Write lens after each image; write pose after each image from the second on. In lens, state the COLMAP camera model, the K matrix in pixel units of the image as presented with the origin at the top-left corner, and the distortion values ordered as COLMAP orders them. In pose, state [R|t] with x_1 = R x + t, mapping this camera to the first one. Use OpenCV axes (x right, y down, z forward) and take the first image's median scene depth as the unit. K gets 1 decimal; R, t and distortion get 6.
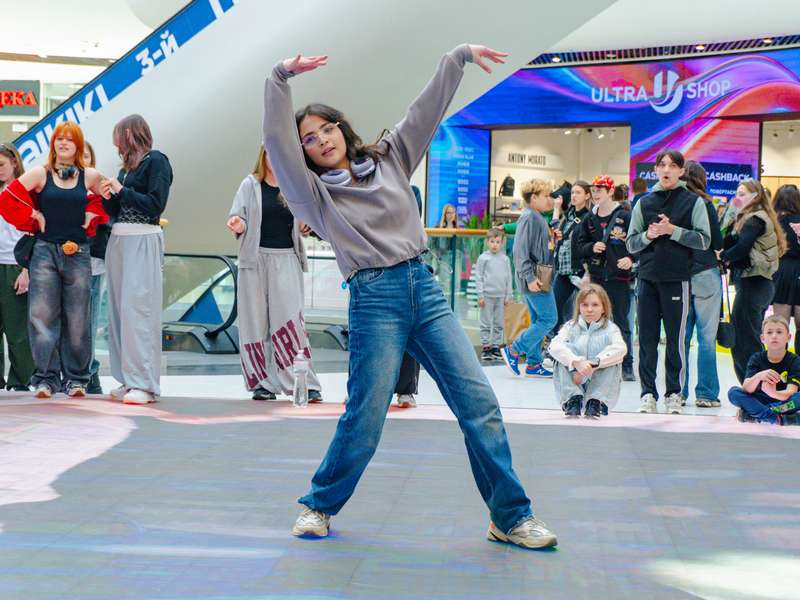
lens RADIAL K [[1652.5, 0, 400.0], [0, 1652.5, 300.0], [0, 0, 1]] dist [0.059589, 0.141541]
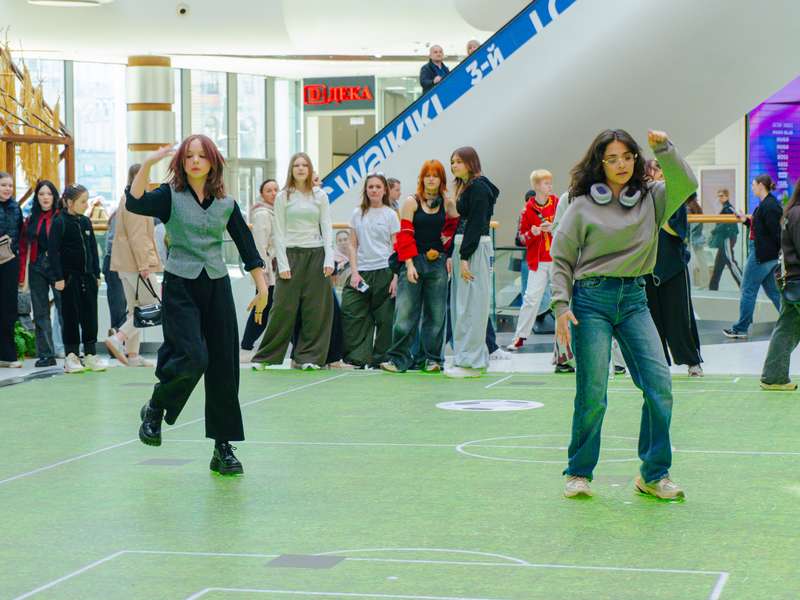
lens RADIAL K [[1897.8, 0, 400.0], [0, 1897.8, 300.0], [0, 0, 1]] dist [-0.061341, 1.034207]
pose [[0.981221, -0.027426, -0.190928, 0.036187], [0.031541, 0.999330, 0.018545, -0.016278], [0.190291, -0.024219, 0.981429, -0.262898]]
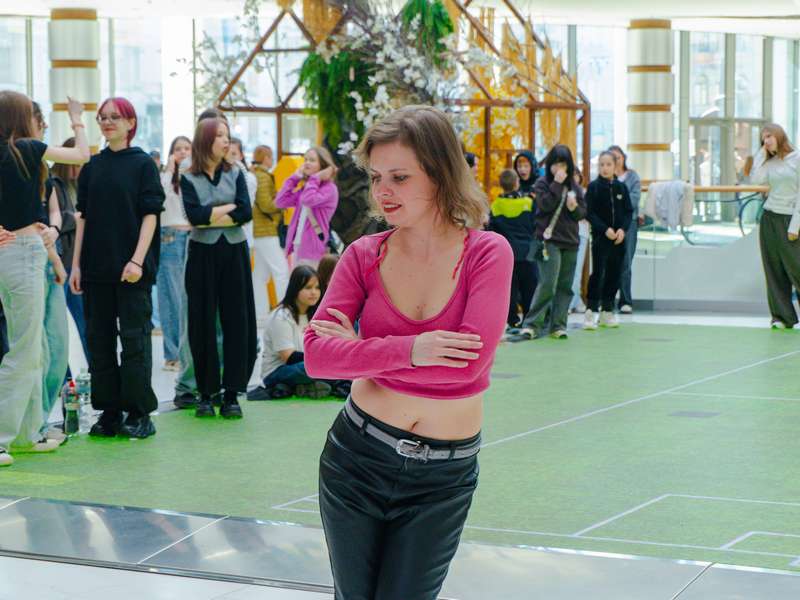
lens RADIAL K [[1897.8, 0, 400.0], [0, 1897.8, 300.0], [0, 0, 1]] dist [-0.061341, 1.034207]
pose [[0.904832, -0.005449, -0.425734, 0.029723], [0.023205, 0.999063, 0.036530, -0.021082], [0.425136, -0.042932, 0.904111, -0.314173]]
